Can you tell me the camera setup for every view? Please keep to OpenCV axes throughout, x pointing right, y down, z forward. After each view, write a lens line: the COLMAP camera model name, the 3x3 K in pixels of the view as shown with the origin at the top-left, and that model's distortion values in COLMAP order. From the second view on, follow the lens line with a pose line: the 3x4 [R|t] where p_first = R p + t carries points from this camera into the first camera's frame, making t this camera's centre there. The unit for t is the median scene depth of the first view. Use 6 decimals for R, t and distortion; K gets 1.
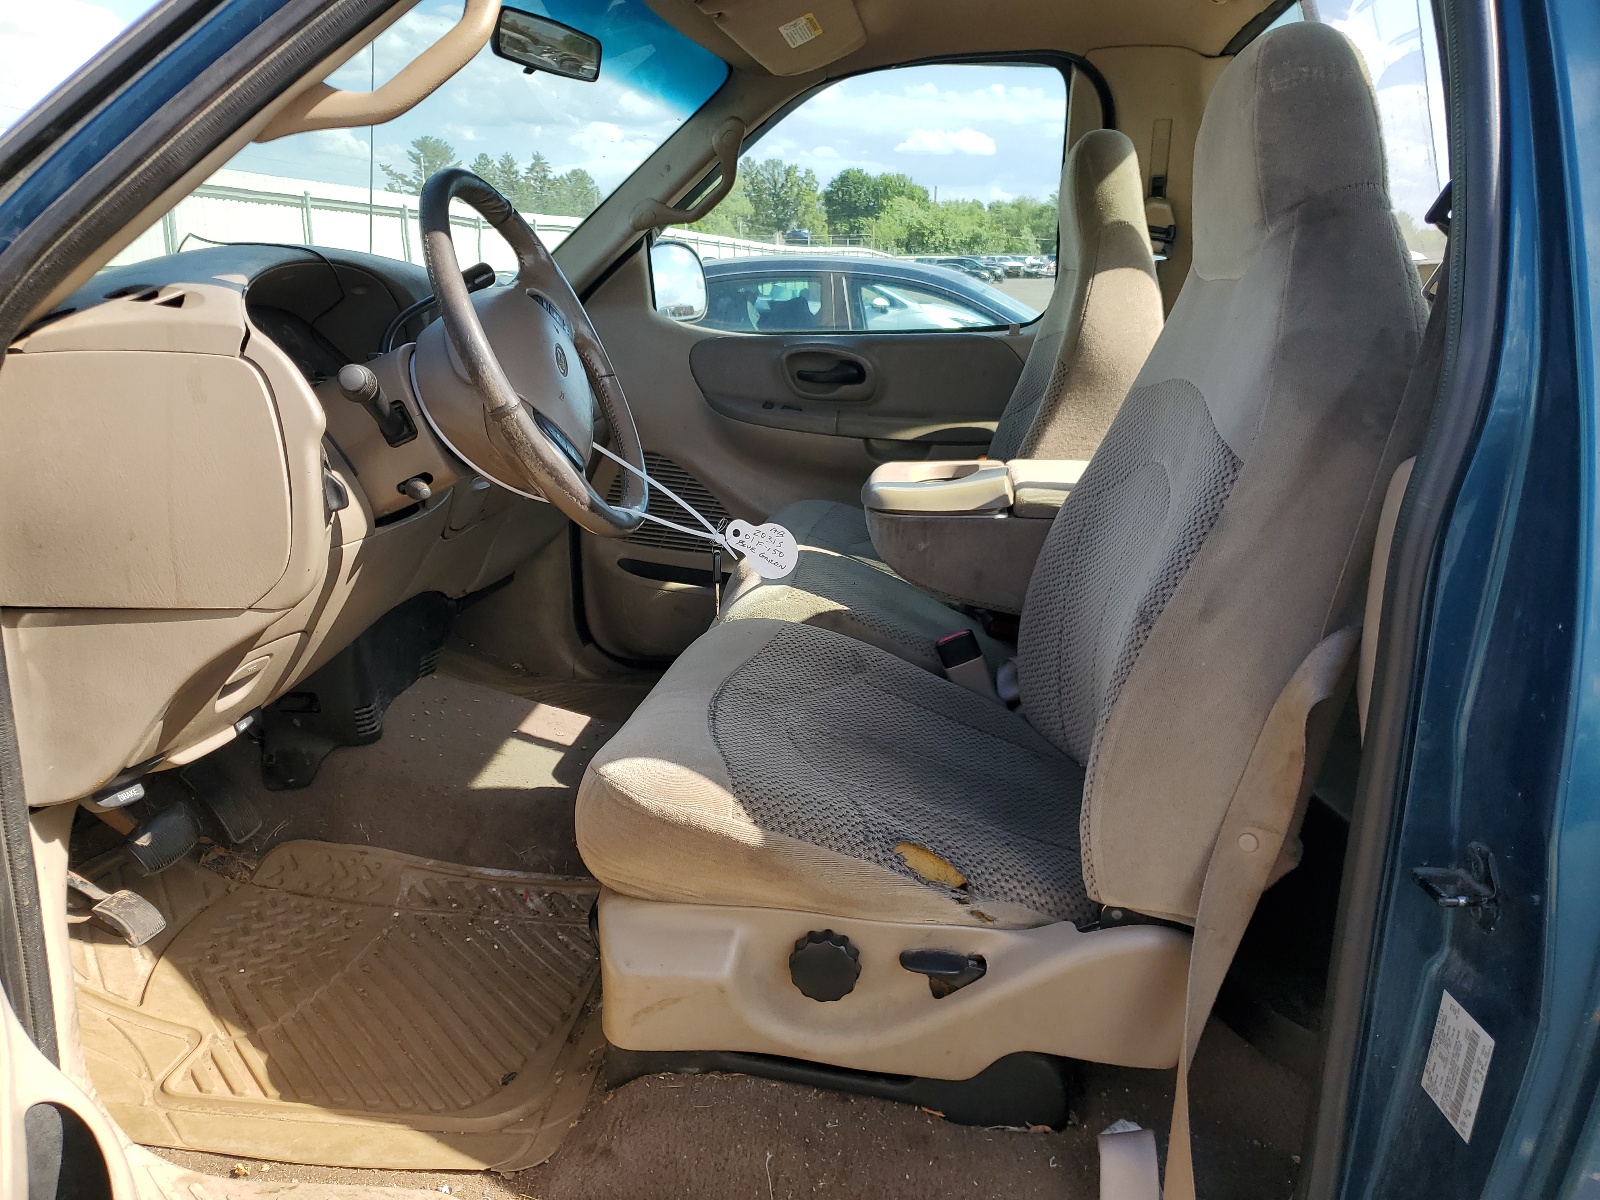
lens RADIAL K [[1248.8, 0, 800.0], [0, 1248.8, 600.0], [0, 0, 1]] dist [-0.000184, -0.000330]
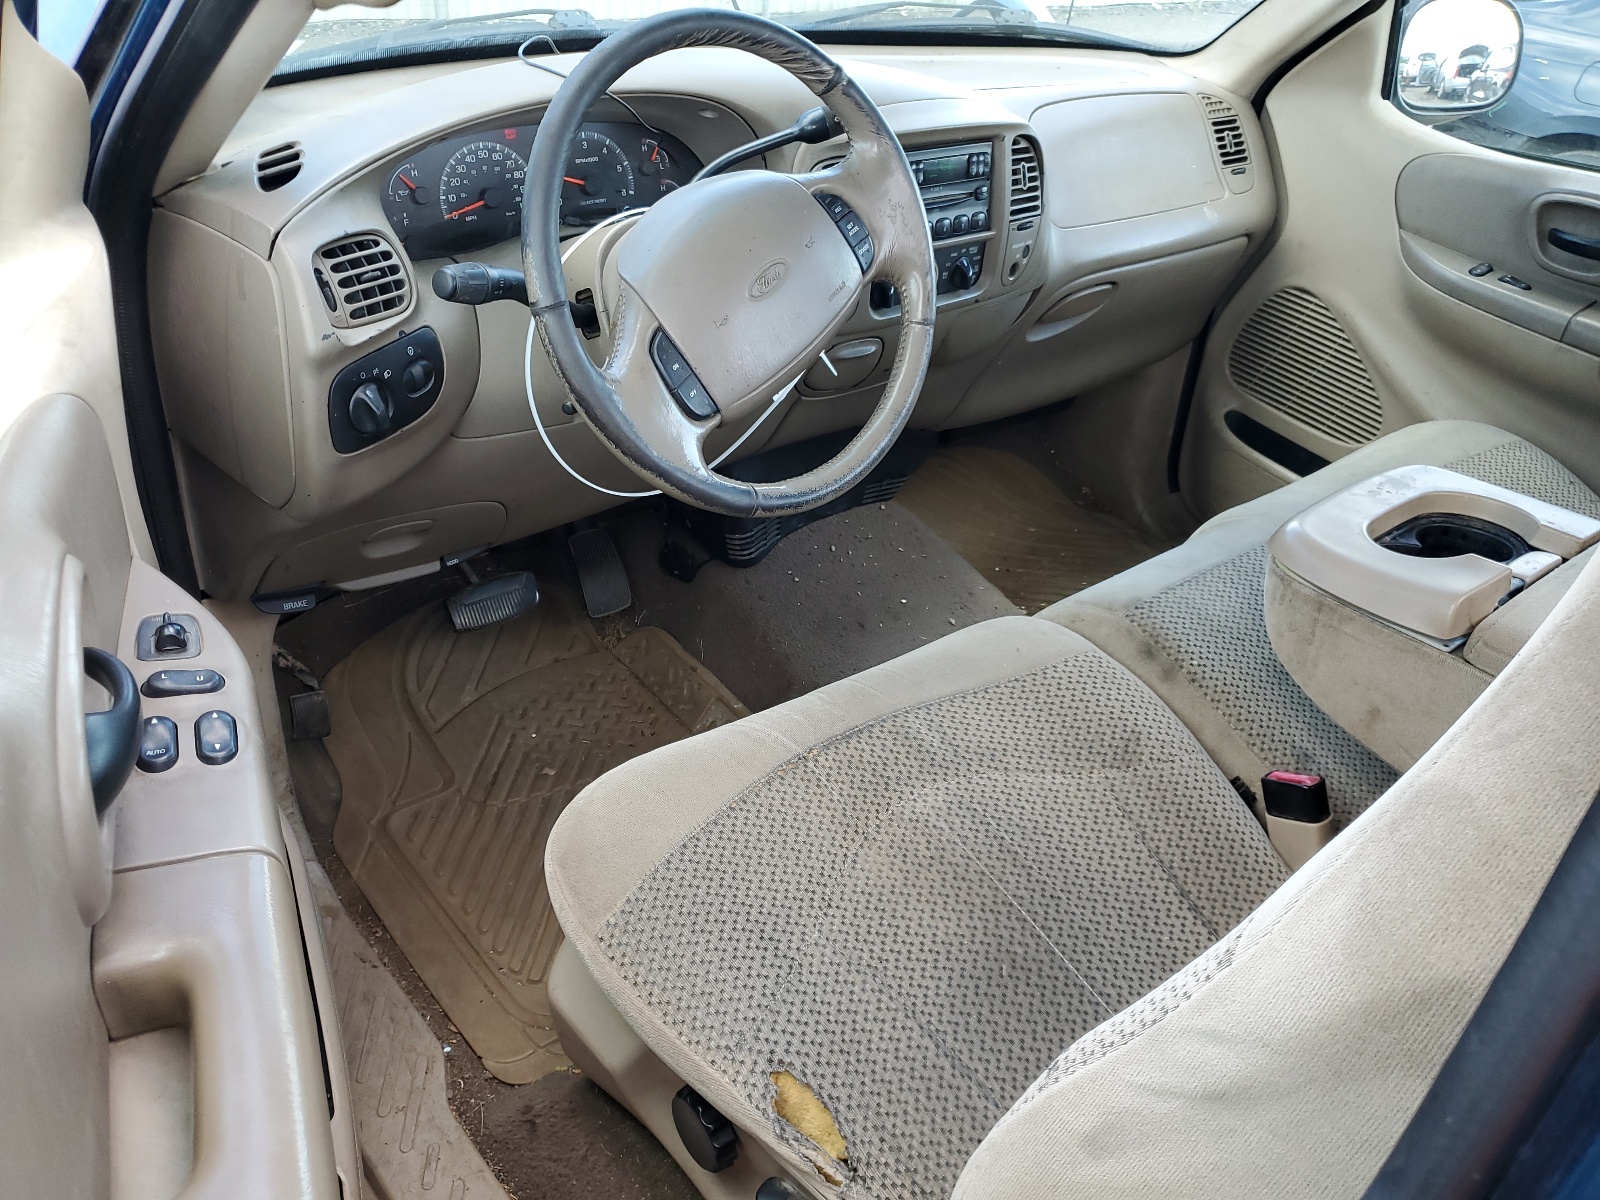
lens RADIAL K [[1248.8, 0, 800.0], [0, 1248.8, 600.0], [0, 0, 1]] dist [-0.000184, -0.000330]
pose [[0.700467, 0.402507, -0.589350, 0.291292], [-0.222828, 0.907848, 0.355190, -0.233673], [0.678007, -0.117475, 0.725608, 0.341092]]
